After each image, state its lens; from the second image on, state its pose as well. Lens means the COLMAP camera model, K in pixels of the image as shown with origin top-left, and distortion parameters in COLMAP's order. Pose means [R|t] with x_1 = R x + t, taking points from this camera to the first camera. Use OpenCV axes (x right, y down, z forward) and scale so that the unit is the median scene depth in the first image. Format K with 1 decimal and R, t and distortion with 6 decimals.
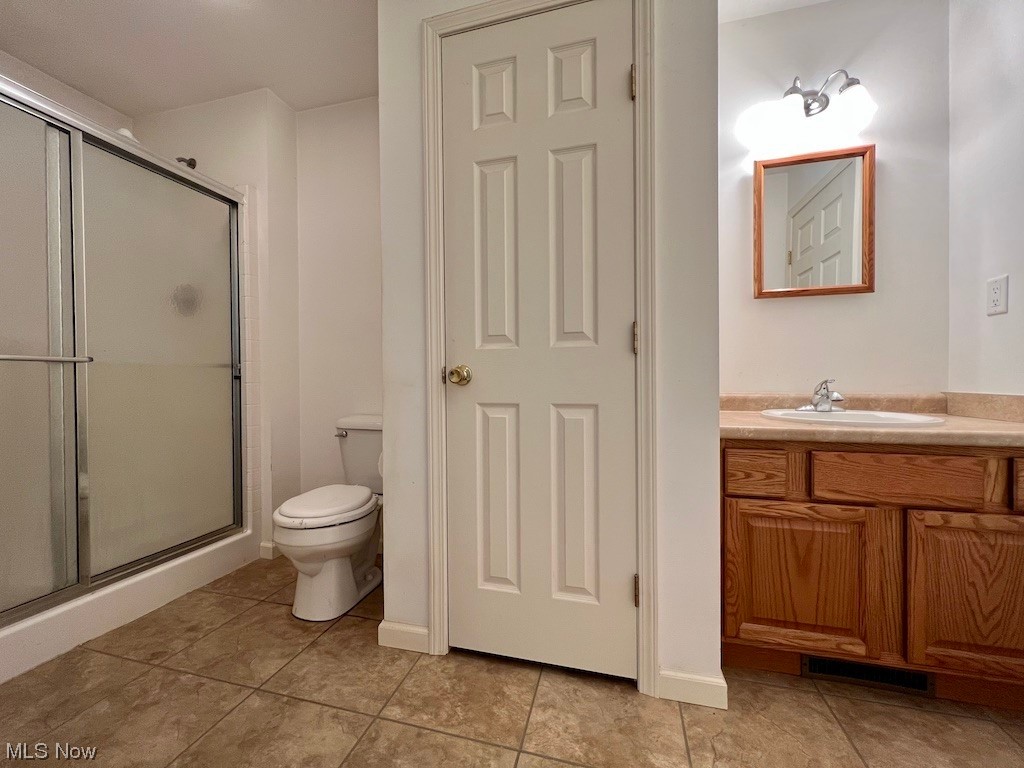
lens RADIAL K [[408.4, 0, 513.0], [0, 408.4, 385.8], [0, 0, 1]] dist [-0.002115, 0.000007]
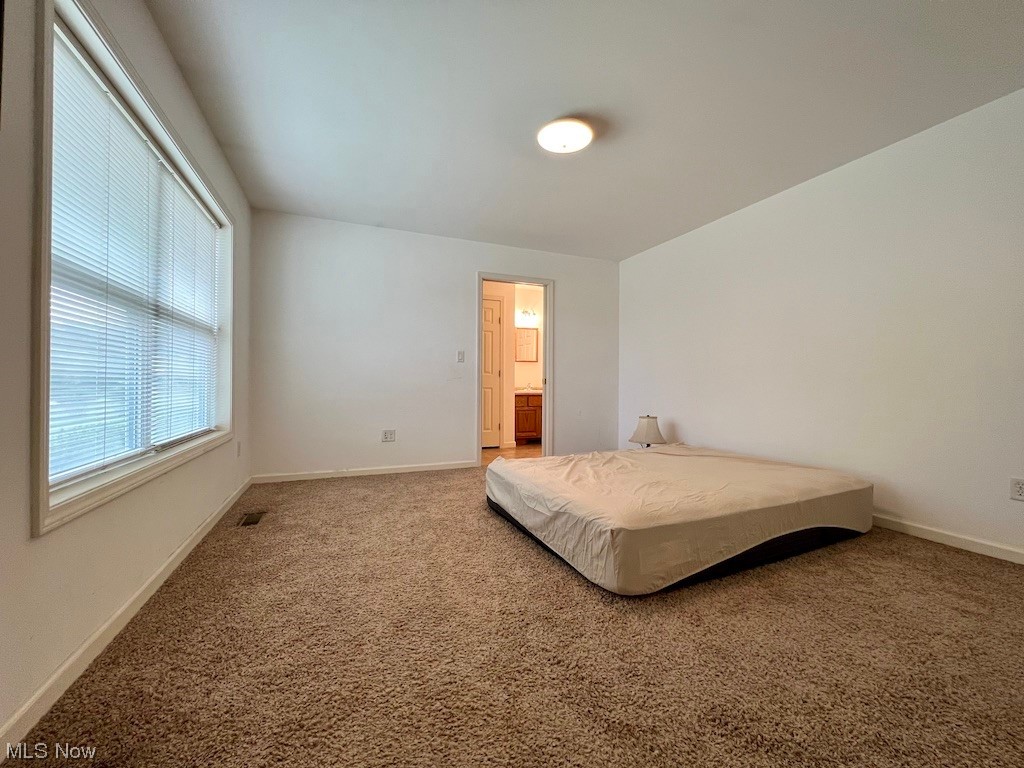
lens RADIAL K [[408.4, 0, 512.2], [0, 408.4, 381.6], [0, 0, 1]] dist [-0.002115, 0.000007]
pose [[0.789069, 0.007096, 0.614263, -2.550577], [-0.001514, 0.999953, -0.009607, 0.019428], [-0.614302, 0.006650, 0.789043, -2.884245]]
